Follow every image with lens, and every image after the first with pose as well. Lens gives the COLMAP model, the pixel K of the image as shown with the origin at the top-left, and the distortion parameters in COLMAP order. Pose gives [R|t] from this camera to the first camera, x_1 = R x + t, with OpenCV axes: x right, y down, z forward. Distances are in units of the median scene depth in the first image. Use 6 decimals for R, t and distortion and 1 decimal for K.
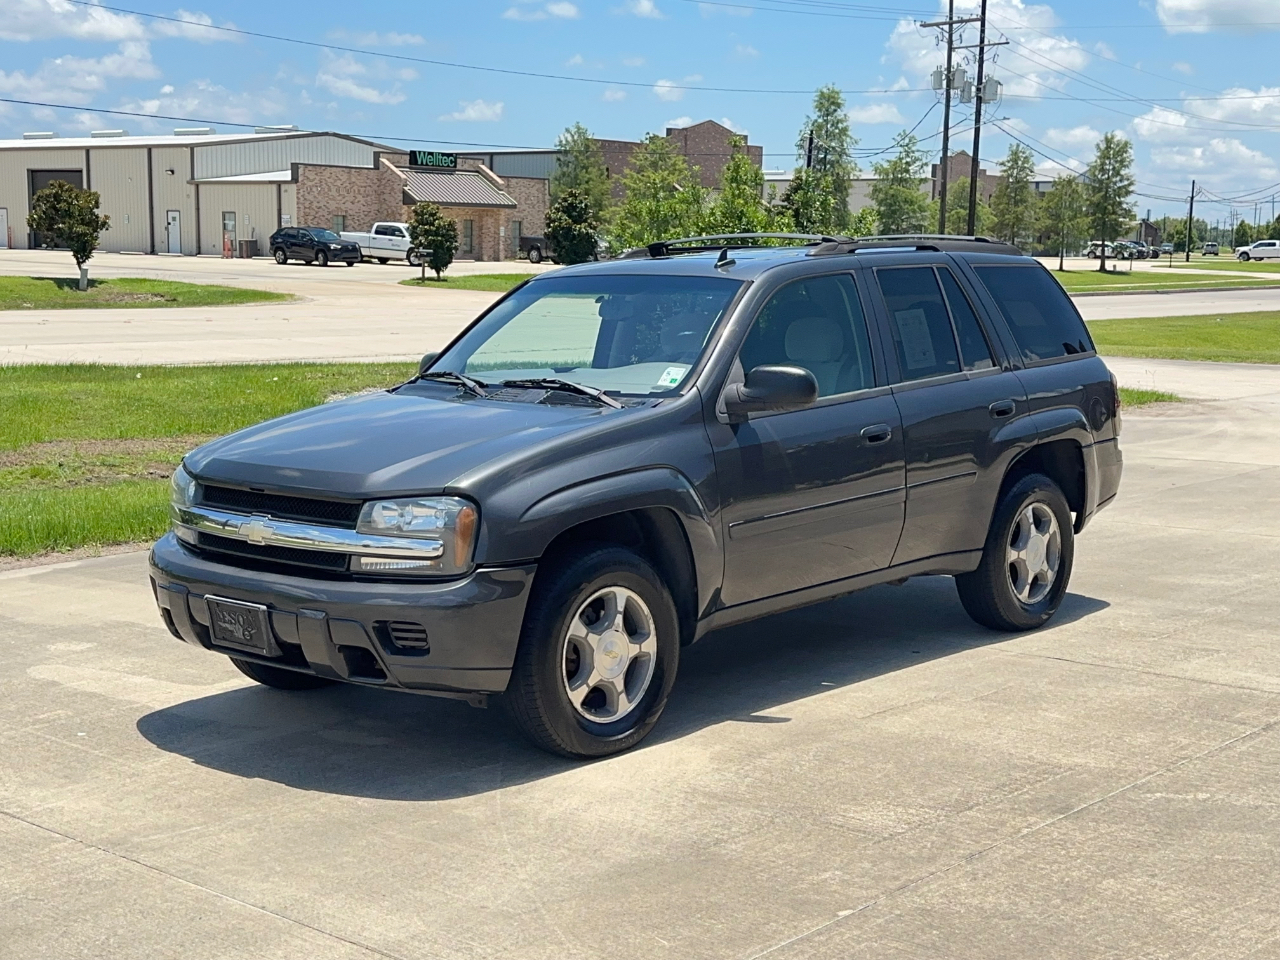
lens RADIAL K [[1740.5, 0, 636.5], [0, 1740.5, 480.2], [0, 0, 1]] dist [0.212778, -0.477353]
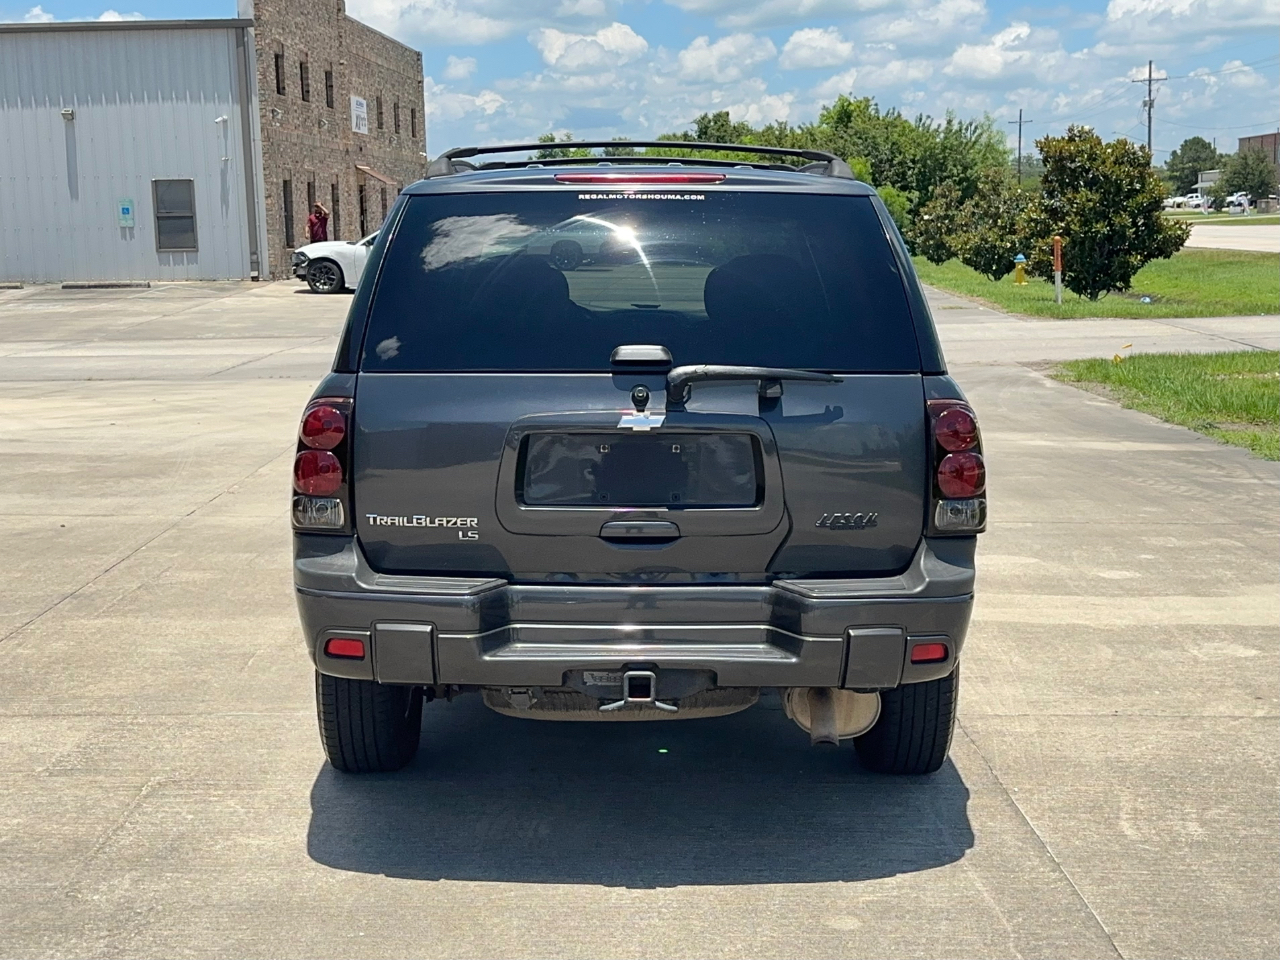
lens RADIAL K [[1839.2, 0, 640.8], [0, 1839.2, 478.8], [0, 0, 1]] dist [0.237458, -0.566712]
pose [[-0.731813, 0.097888, -0.674438, 0.743821], [-0.080155, 0.970399, 0.227817, -0.225466], [0.676775, 0.220779, -0.702305, 1.911909]]
